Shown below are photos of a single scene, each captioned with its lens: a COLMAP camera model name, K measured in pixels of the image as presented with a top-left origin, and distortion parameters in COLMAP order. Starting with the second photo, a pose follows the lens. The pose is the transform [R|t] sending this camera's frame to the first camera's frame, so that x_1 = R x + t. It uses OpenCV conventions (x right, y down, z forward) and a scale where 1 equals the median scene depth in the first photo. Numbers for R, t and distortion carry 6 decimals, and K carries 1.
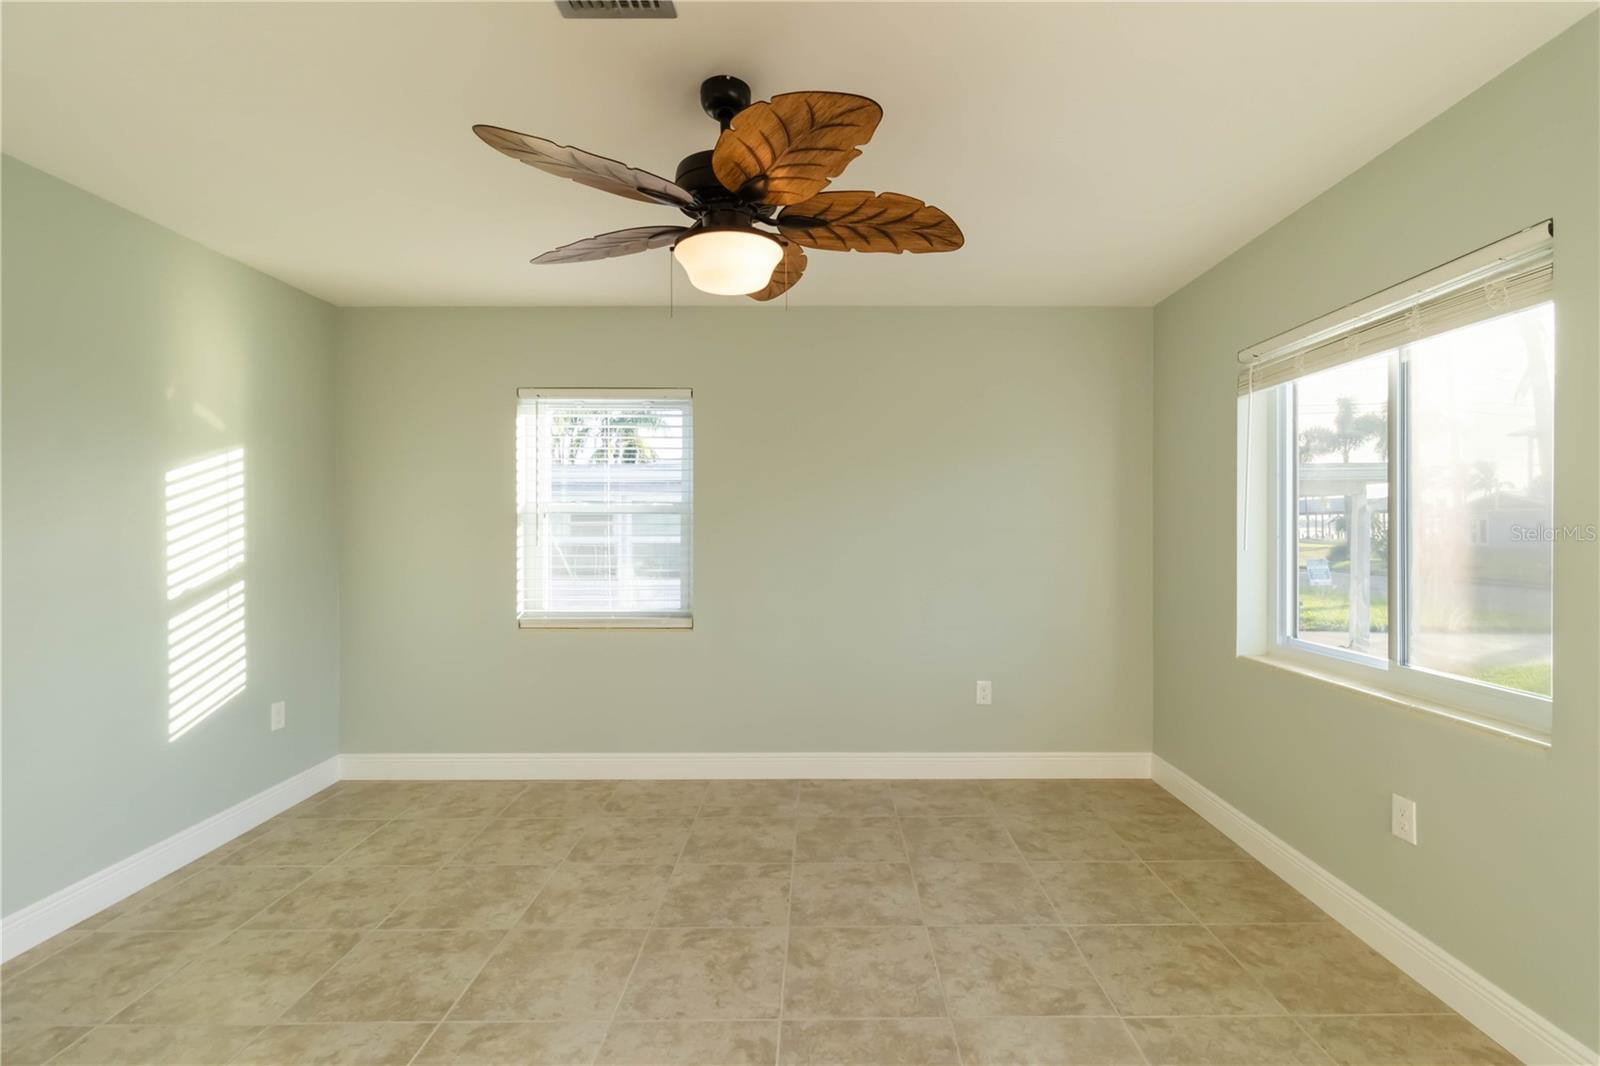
lens RADIAL K [[741.3, 0, 819.8], [0, 741.3, 526.6], [0, 0, 1]] dist [0.002315, 0.001068]
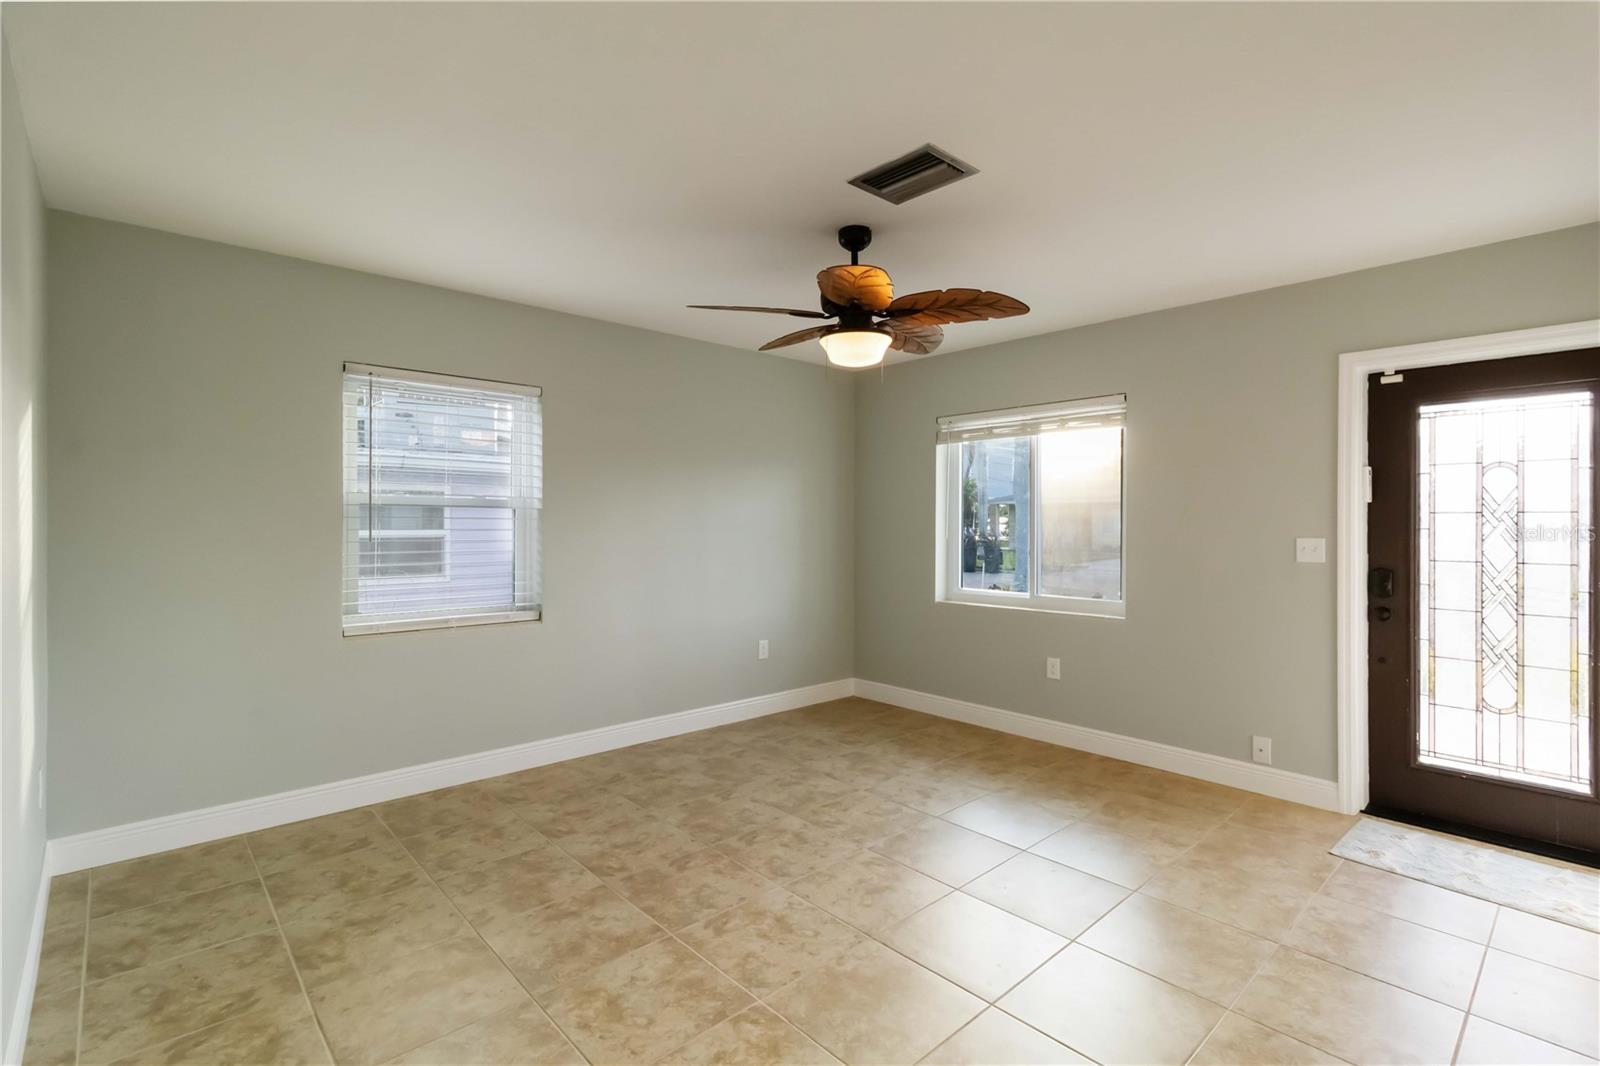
lens RADIAL K [[741.0, 0, 824.8], [0, 741.0, 514.7], [0, 0, 1]] dist [0.002667, 0.000438]
pose [[0.726369, 0.011178, 0.687214, -0.809325], [-0.004721, 0.999925, -0.011274, 0.001238], [-0.687289, 0.004944, 0.726367, -0.029924]]
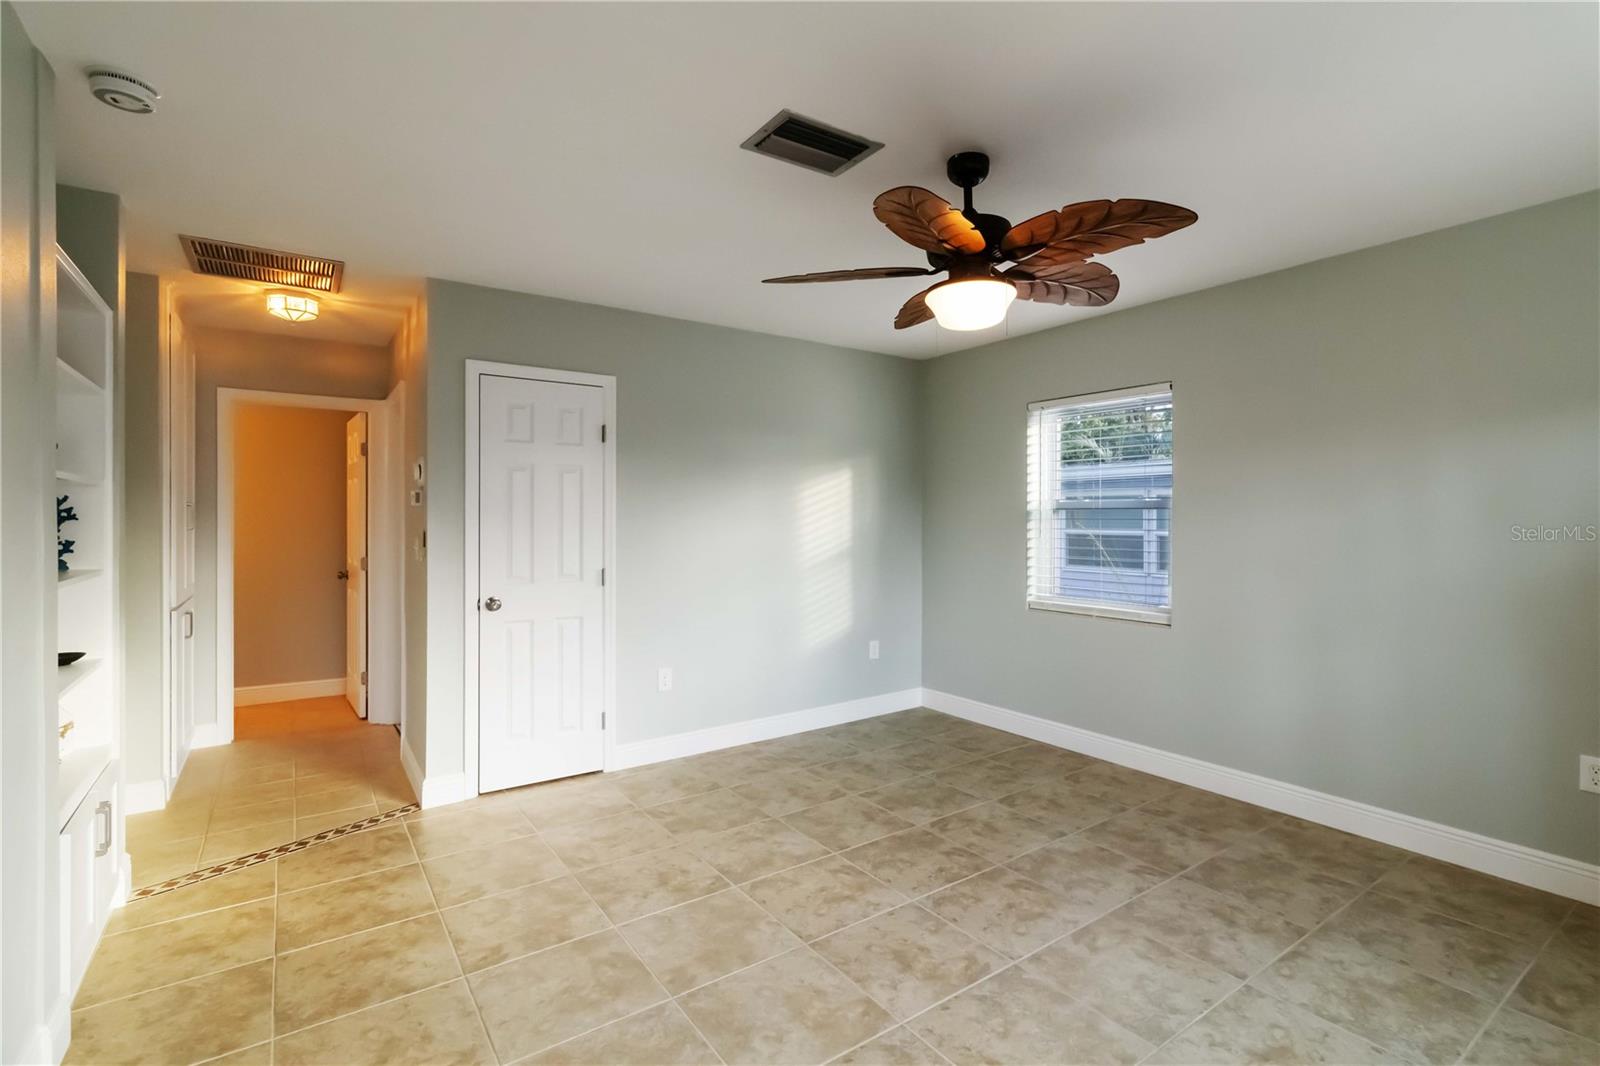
lens RADIAL K [[741.0, 0, 824.8], [0, 741.0, 514.7], [0, 0, 1]] dist [0.002667, 0.000438]
pose [[0.584900, -0.004401, -0.811093, 0.484715], [0.000796, 0.999988, -0.004852, -0.007114], [0.811105, 0.002192, 0.584897, 0.073745]]
